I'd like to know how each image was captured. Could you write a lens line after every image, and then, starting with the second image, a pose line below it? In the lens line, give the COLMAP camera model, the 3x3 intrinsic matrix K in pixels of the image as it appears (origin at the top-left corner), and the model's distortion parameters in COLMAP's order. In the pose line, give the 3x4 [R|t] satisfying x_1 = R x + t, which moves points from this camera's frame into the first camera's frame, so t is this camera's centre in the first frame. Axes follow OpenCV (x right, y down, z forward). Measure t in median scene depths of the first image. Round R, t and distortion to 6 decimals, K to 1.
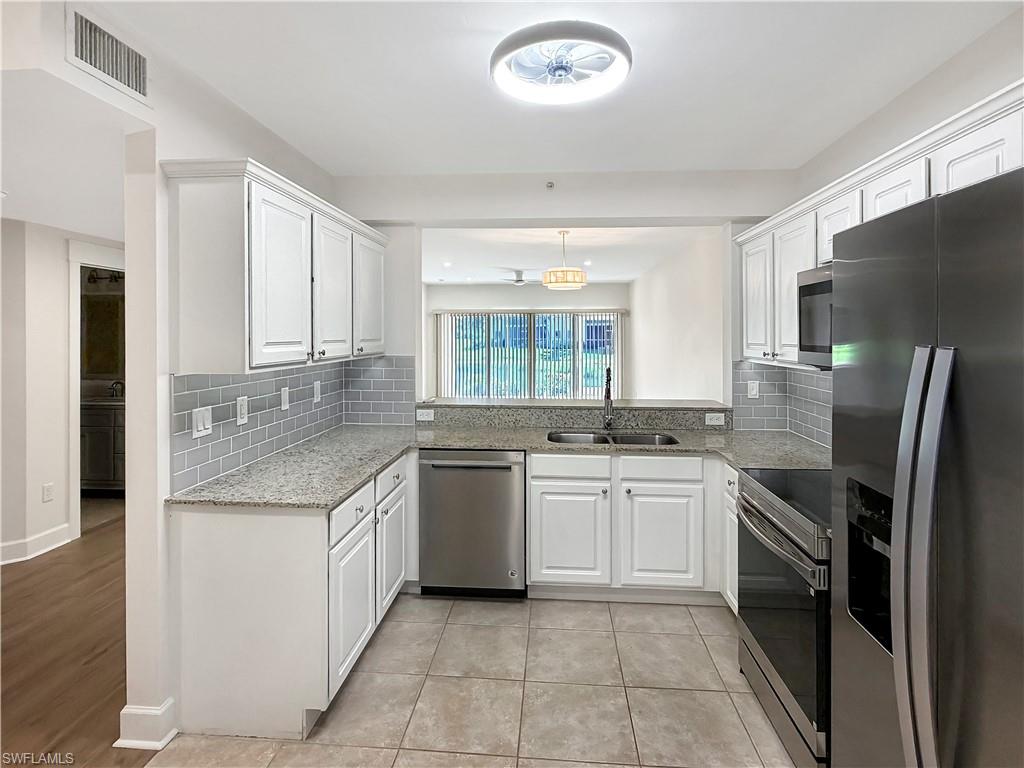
lens RADIAL K [[544.0, 0, 513.8], [0, 544.0, 317.9], [0, 0, 1]] dist [0.004016, 0.001051]
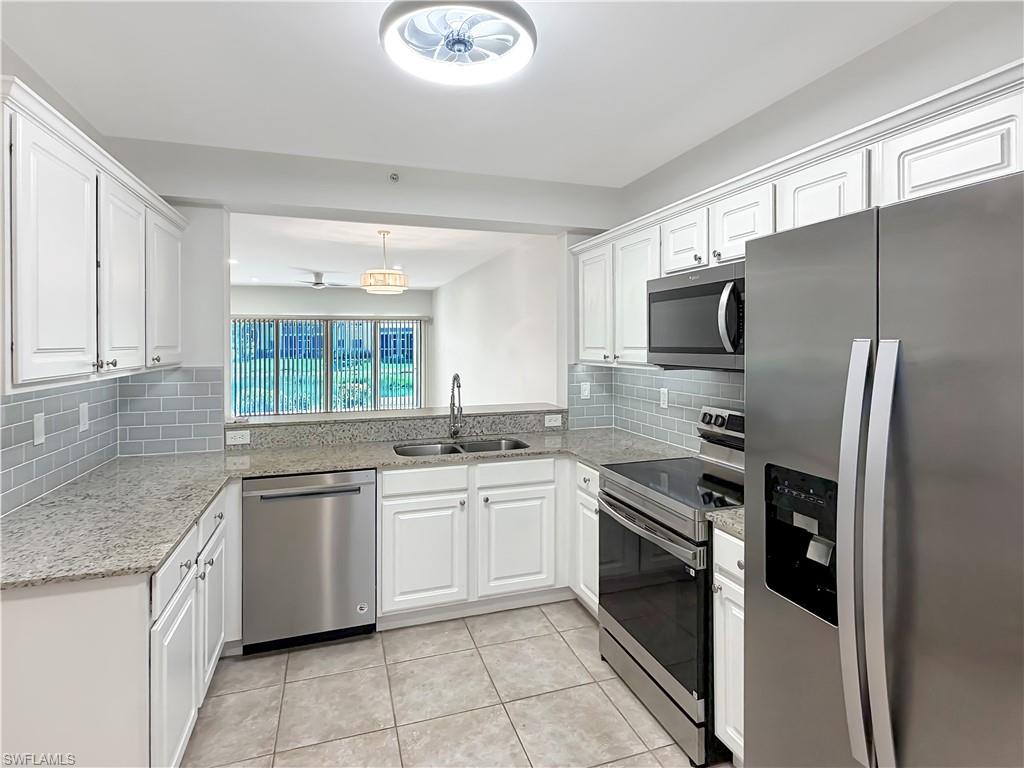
lens RADIAL K [[544.0, 0, 519.9], [0, 544.0, 328.2], [0, 0, 1]] dist [0.004016, 0.001051]
pose [[0.920335, 0.004834, 0.391102, -0.114771], [-0.005742, 0.999983, 0.001151, 0.010398], [-0.391090, -0.003305, 0.920347, 0.081900]]
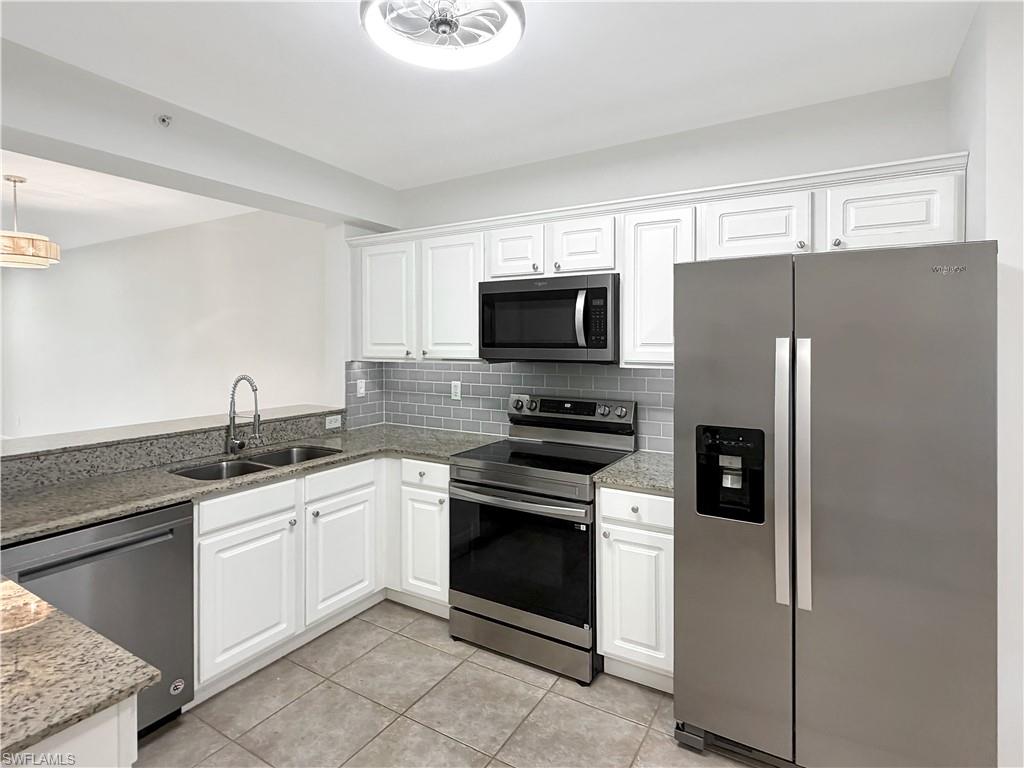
lens RADIAL K [[544.0, 0, 505.3], [0, 544.0, 328.4], [0, 0, 1]] dist [0.004016, 0.001051]
pose [[0.458241, 0.017436, 0.888657, -0.424265], [-0.026476, 0.999632, -0.005961, 0.019762], [-0.888433, -0.020796, 0.458534, 0.339317]]
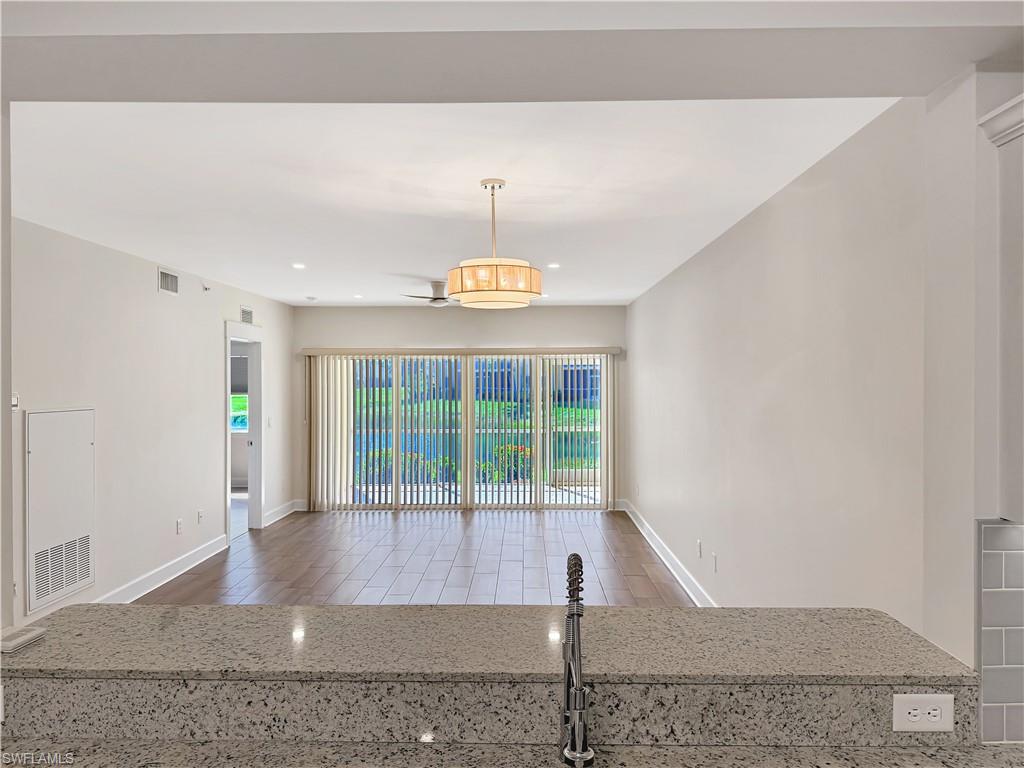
lens RADIAL K [[721.4, 0, 512.5], [0, 721.4, 381.1], [0, 0, 1]] dist [-0.000991, -0.004712]
pose [[0.998249, -0.002538, 0.059098, 0.138748], [0.000739, 0.999537, 0.030429, -0.014293], [-0.059148, -0.030332, 0.997788, 0.733859]]
